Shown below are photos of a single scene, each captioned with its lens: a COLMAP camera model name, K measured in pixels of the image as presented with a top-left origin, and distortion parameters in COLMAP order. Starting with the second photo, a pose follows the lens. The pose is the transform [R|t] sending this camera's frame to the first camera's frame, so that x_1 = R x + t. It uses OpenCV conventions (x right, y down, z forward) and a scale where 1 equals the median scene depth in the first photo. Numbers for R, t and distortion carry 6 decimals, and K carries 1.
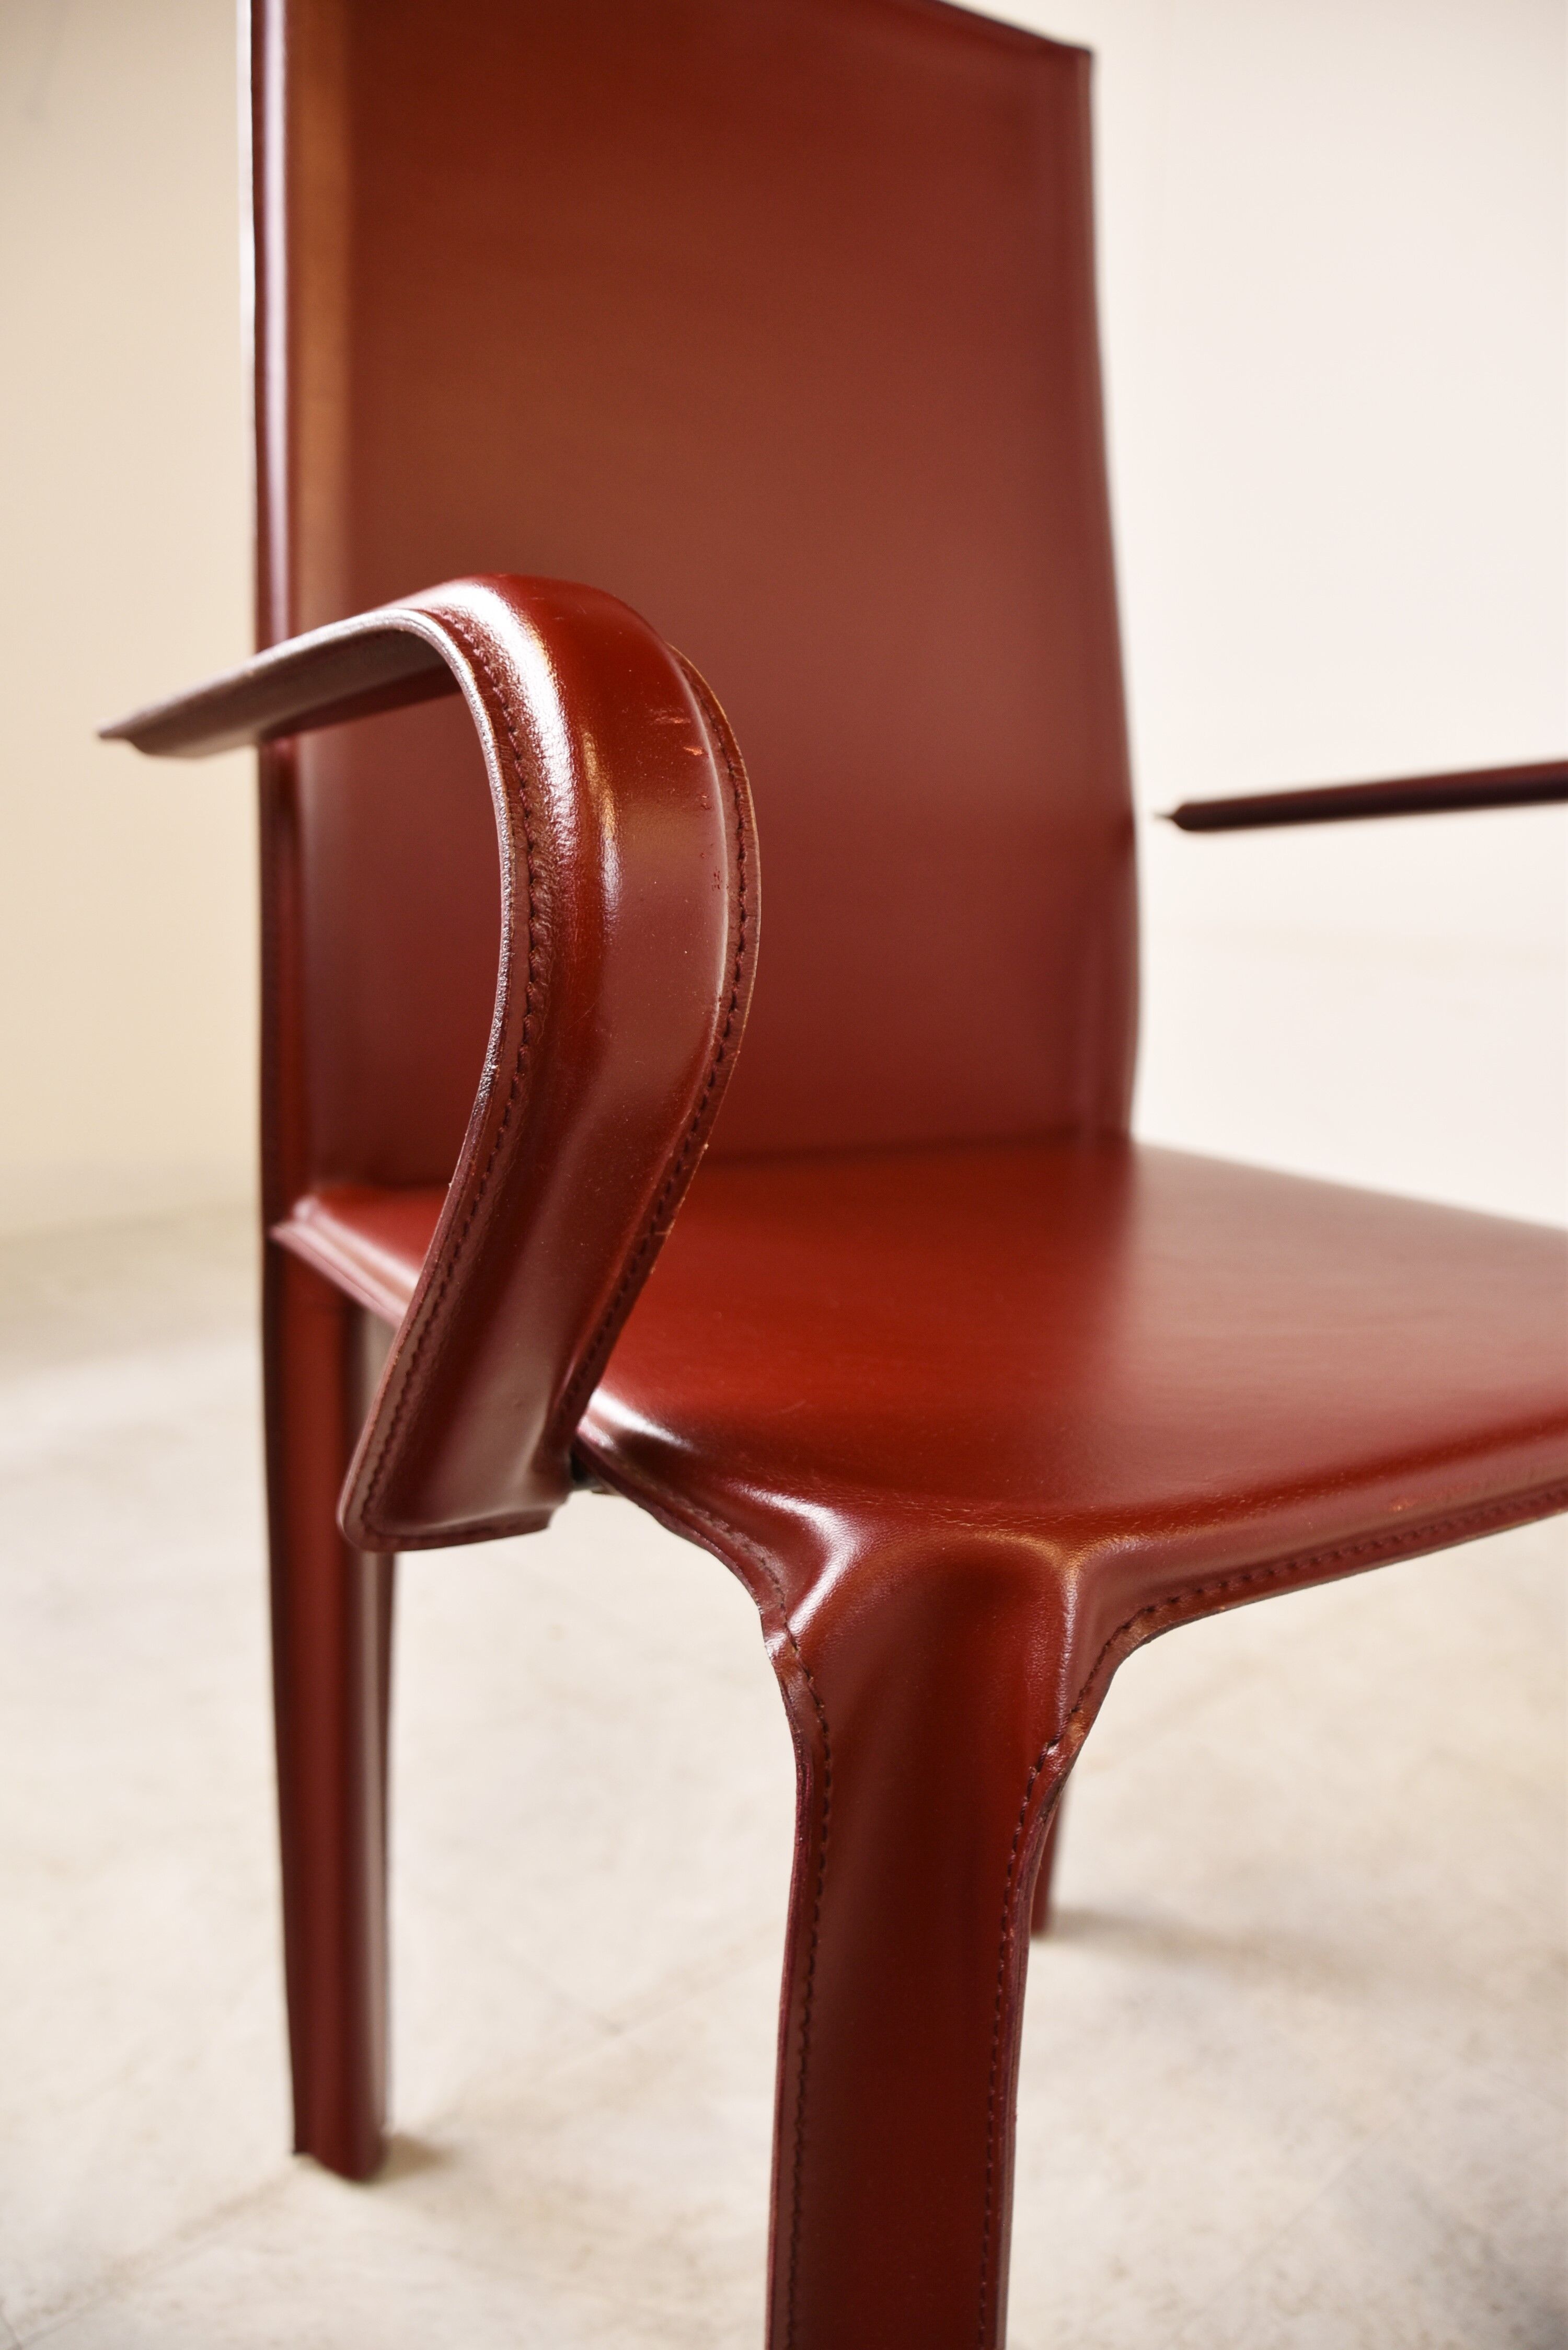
lens RADIAL K [[1823.5, 0, 784.0], [0, 1823.5, 1175.0], [0, 0, 1]] dist [-0.154924, 0.085572]
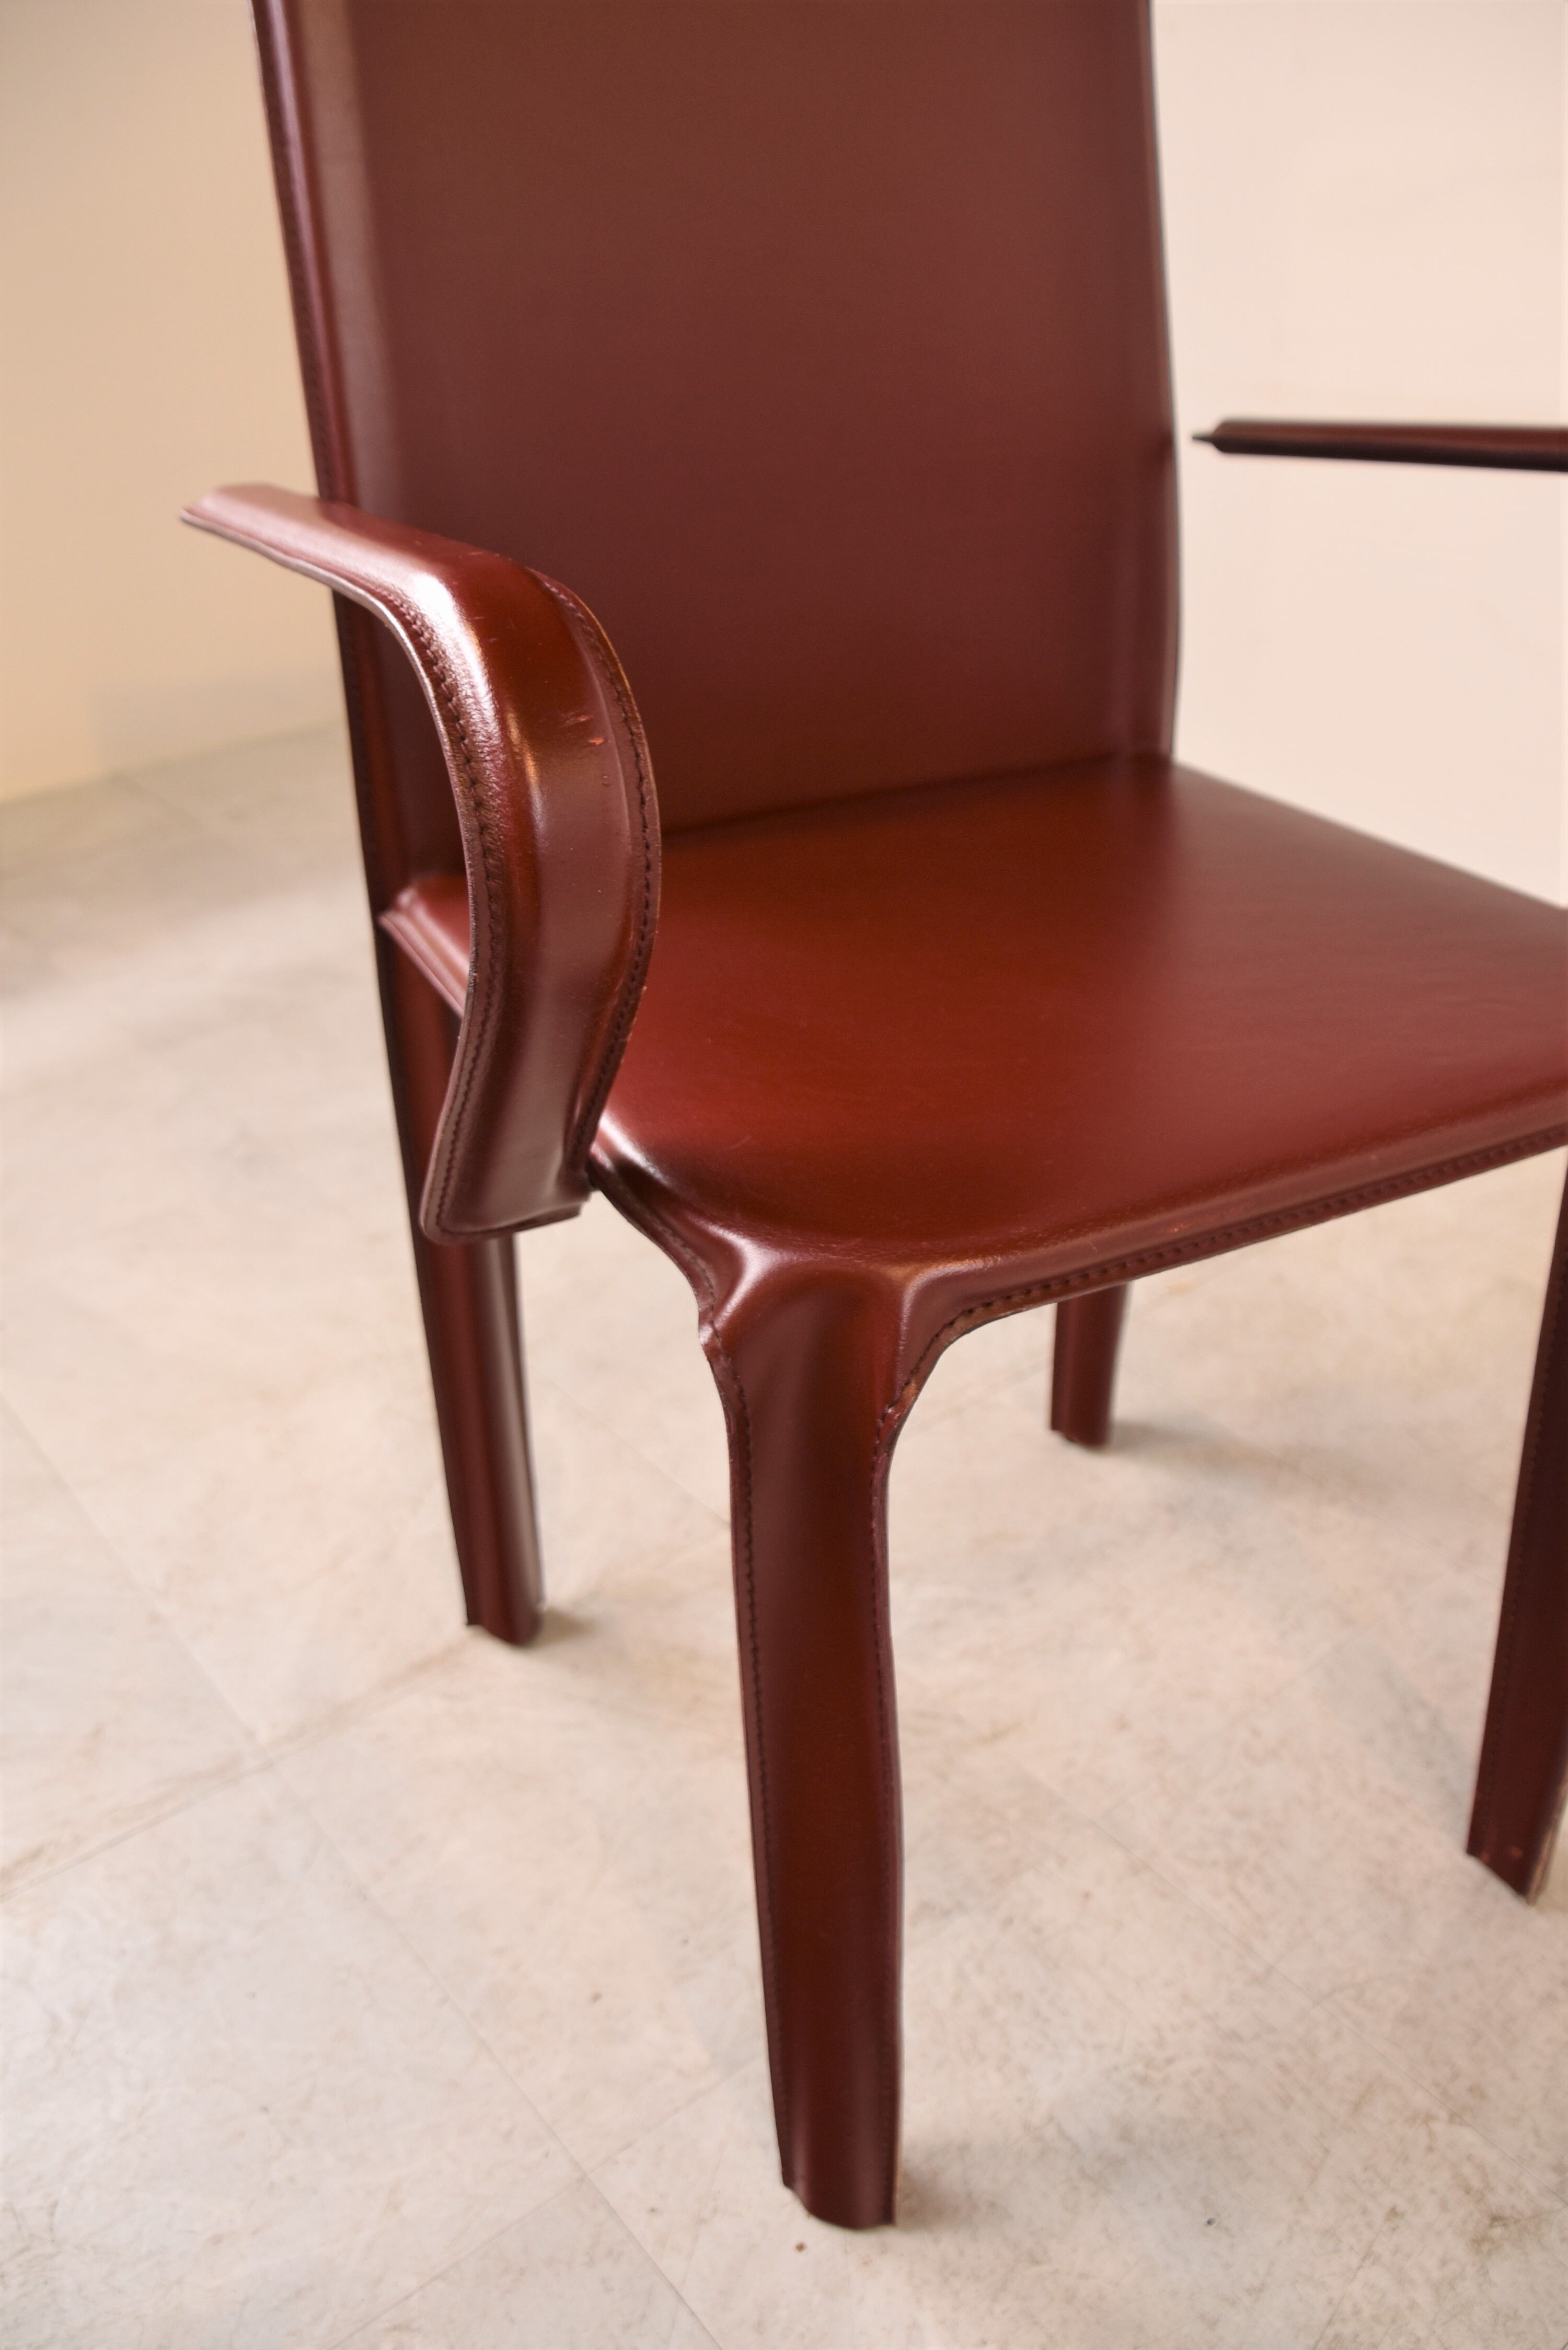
lens RADIAL K [[1960.8, 0, 784.0], [0, 1960.8, 1175.0], [0, 0, 1]] dist [-0.114770, 0.071800]
pose [[0.992879, -0.009469, -0.118751, 0.195747], [0.044430, 0.954345, 0.295384, -0.259659], [0.110533, -0.298557, 0.947969, -0.359417]]
